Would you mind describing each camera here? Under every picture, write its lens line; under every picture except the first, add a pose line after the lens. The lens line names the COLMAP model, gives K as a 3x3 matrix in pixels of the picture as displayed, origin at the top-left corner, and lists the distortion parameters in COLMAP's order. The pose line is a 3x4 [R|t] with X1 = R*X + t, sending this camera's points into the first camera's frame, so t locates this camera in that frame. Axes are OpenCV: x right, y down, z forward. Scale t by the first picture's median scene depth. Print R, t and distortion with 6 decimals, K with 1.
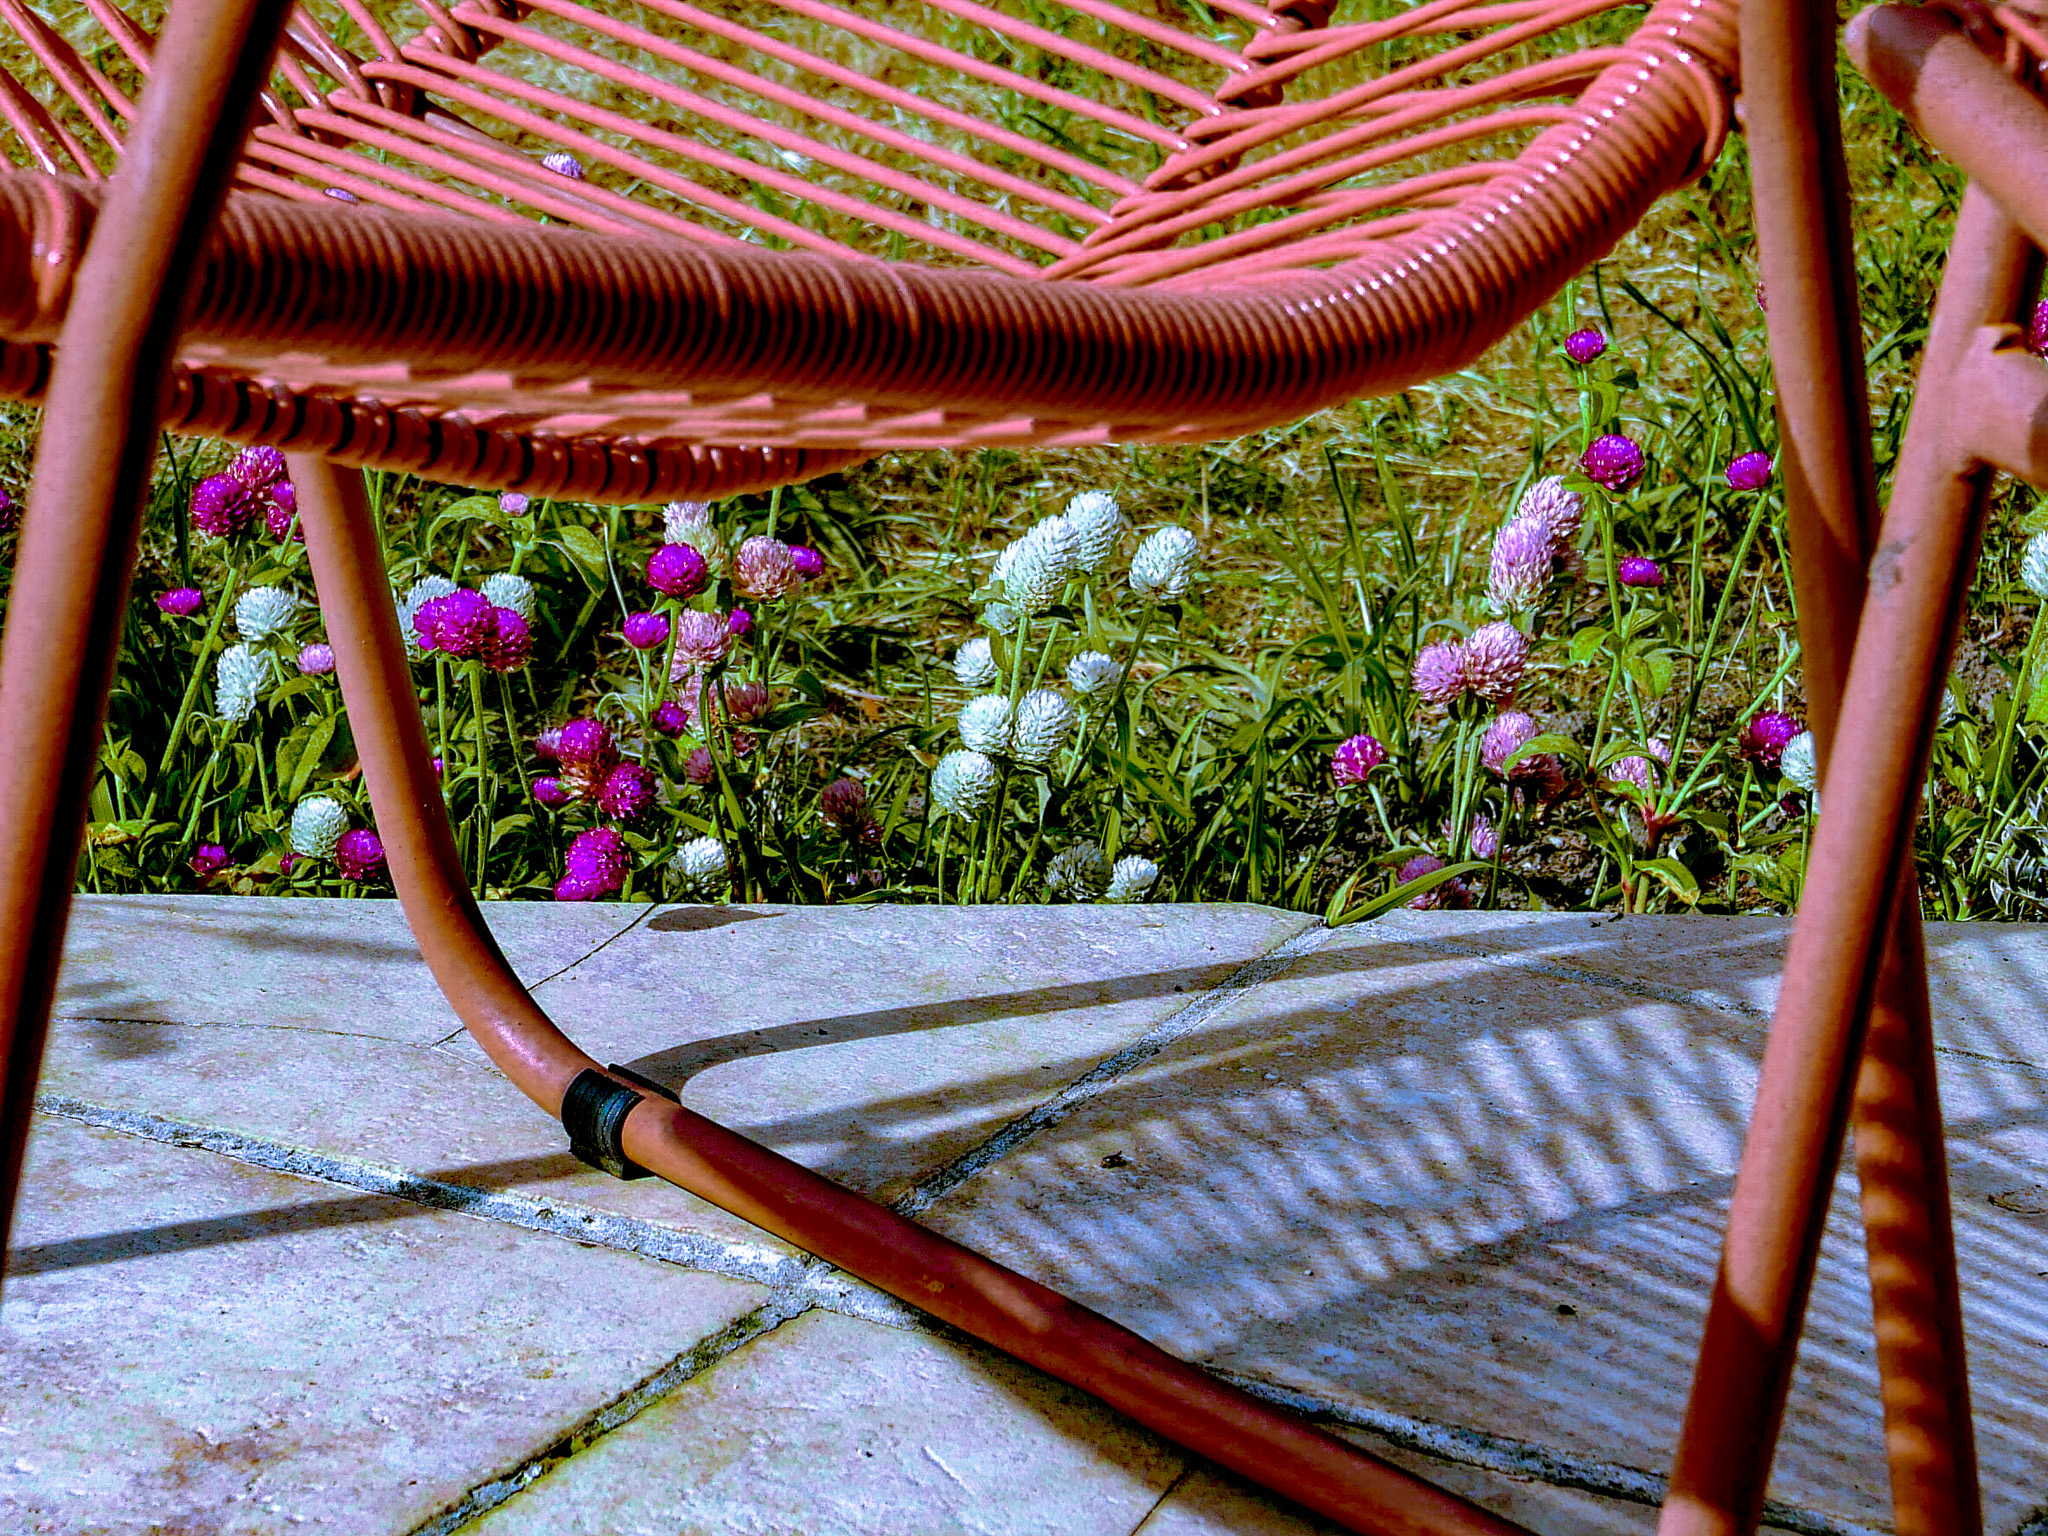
lens RADIAL K [[8951.0, 0, 1023.5], [0, 8951.0, 768.5], [0, 0, 1]] dist [-0.007459, 0.000000]
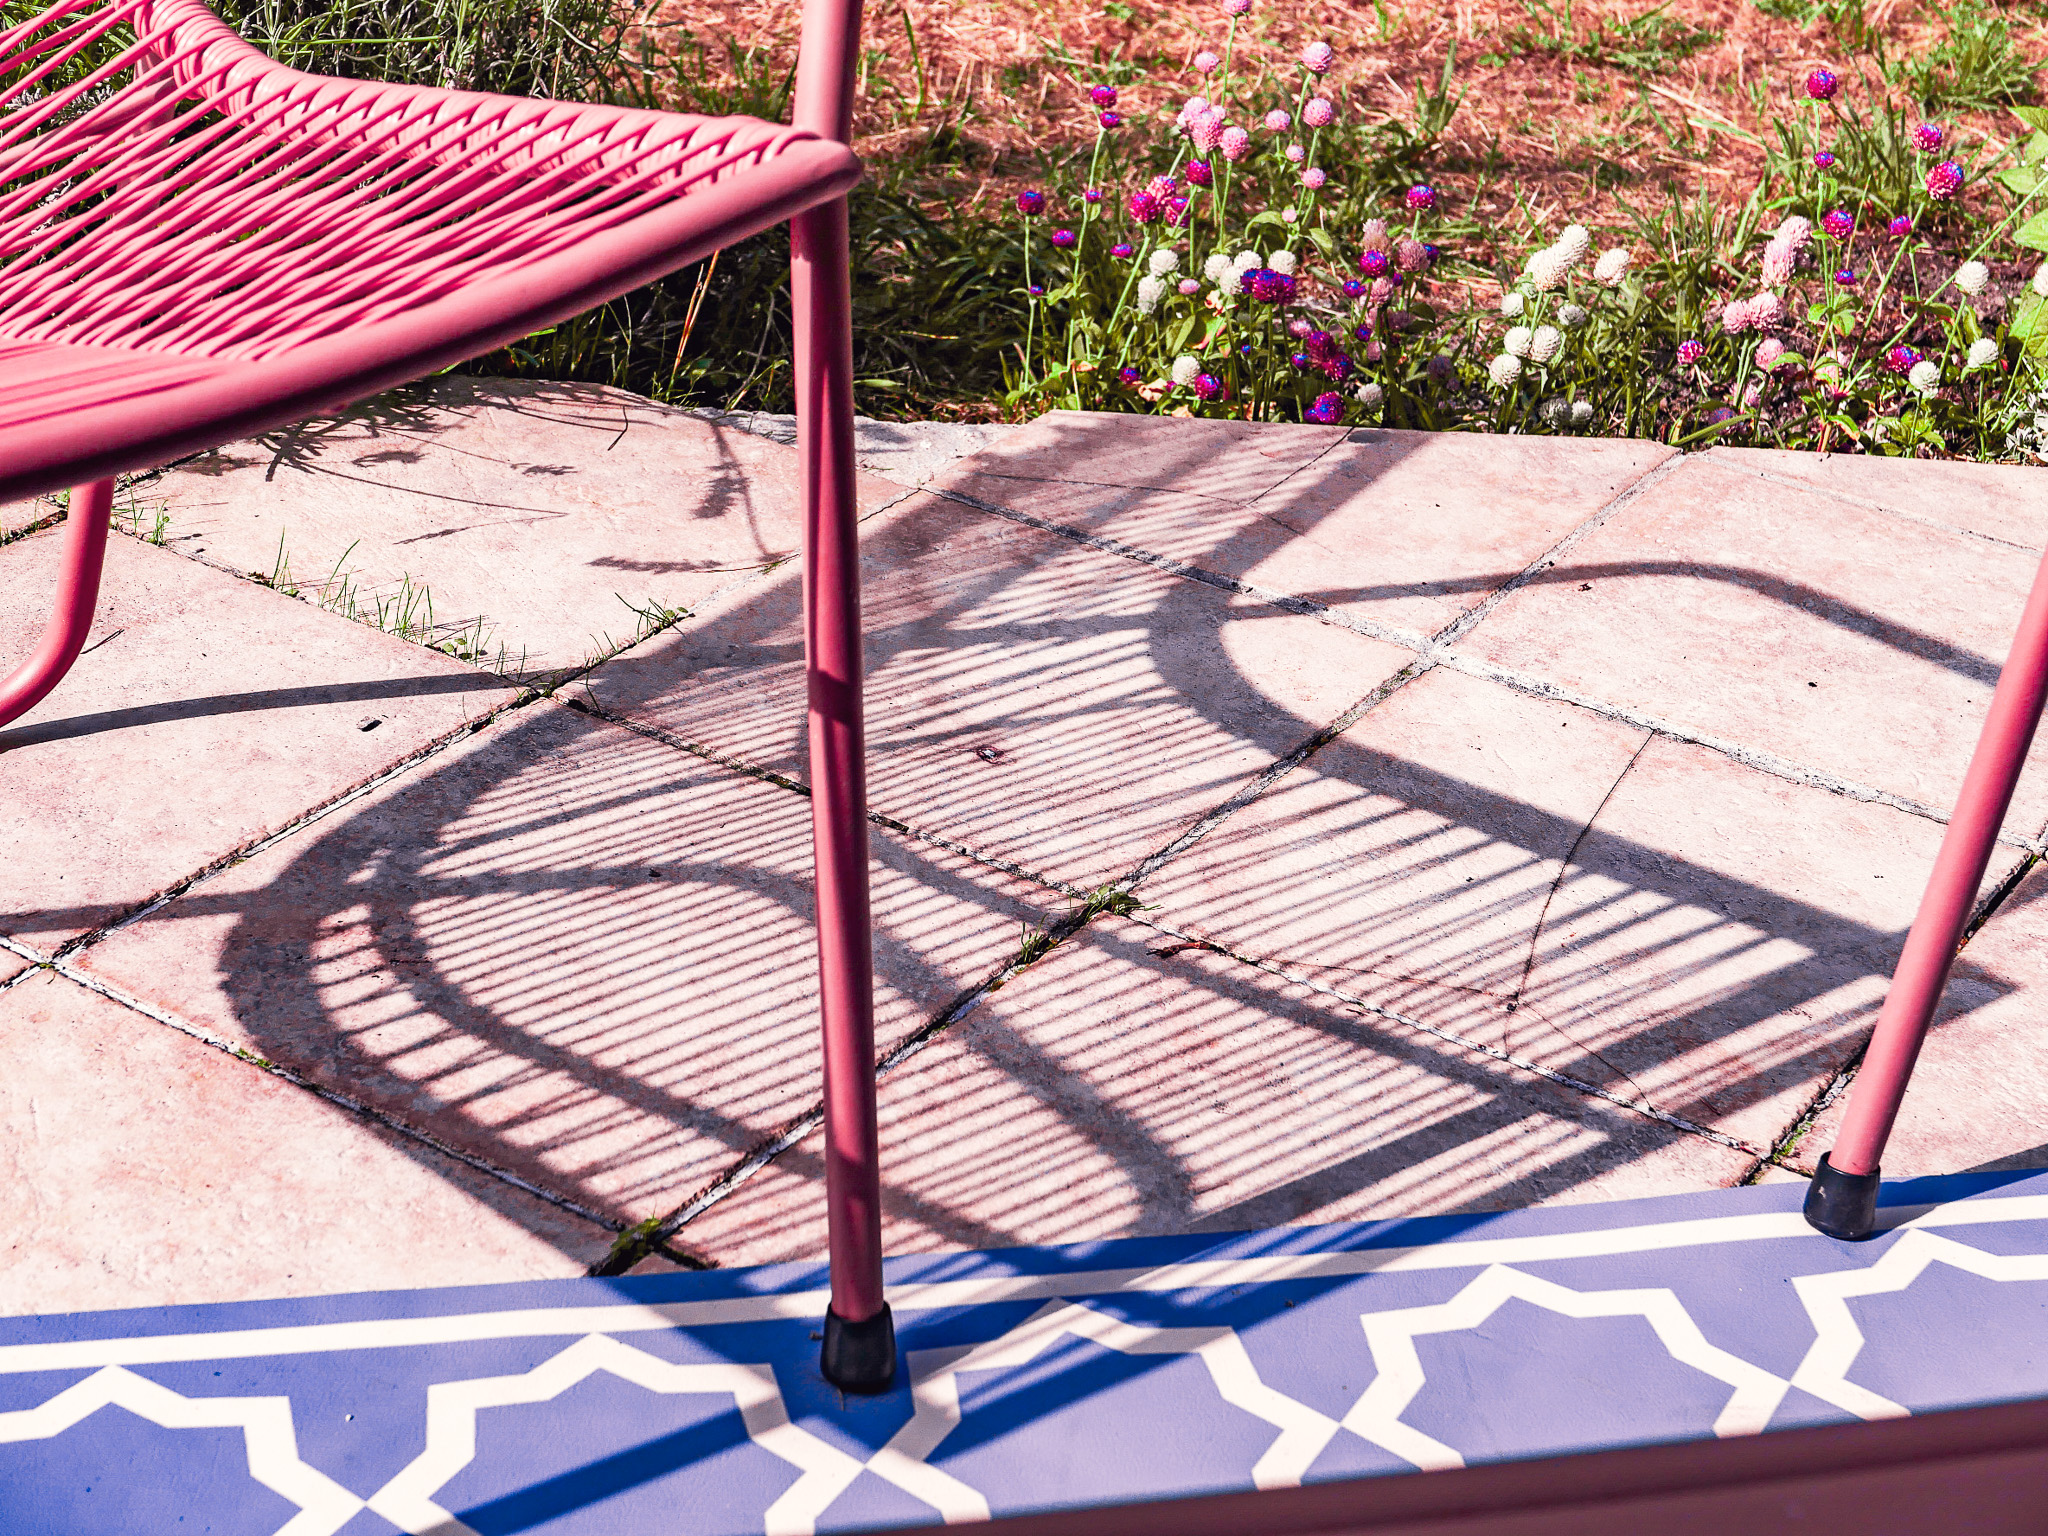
lens RADIAL K [[3738.7, 0, 1025.0], [0, 3738.7, 766.2], [0, 0, 1]] dist [-0.014467, 0.000000]
pose [[0.994962, 0.057911, -0.081835, -0.039616], [-0.042655, 0.983251, 0.177196, -0.054496], [0.090726, -0.172812, 0.980767, 0.136124]]
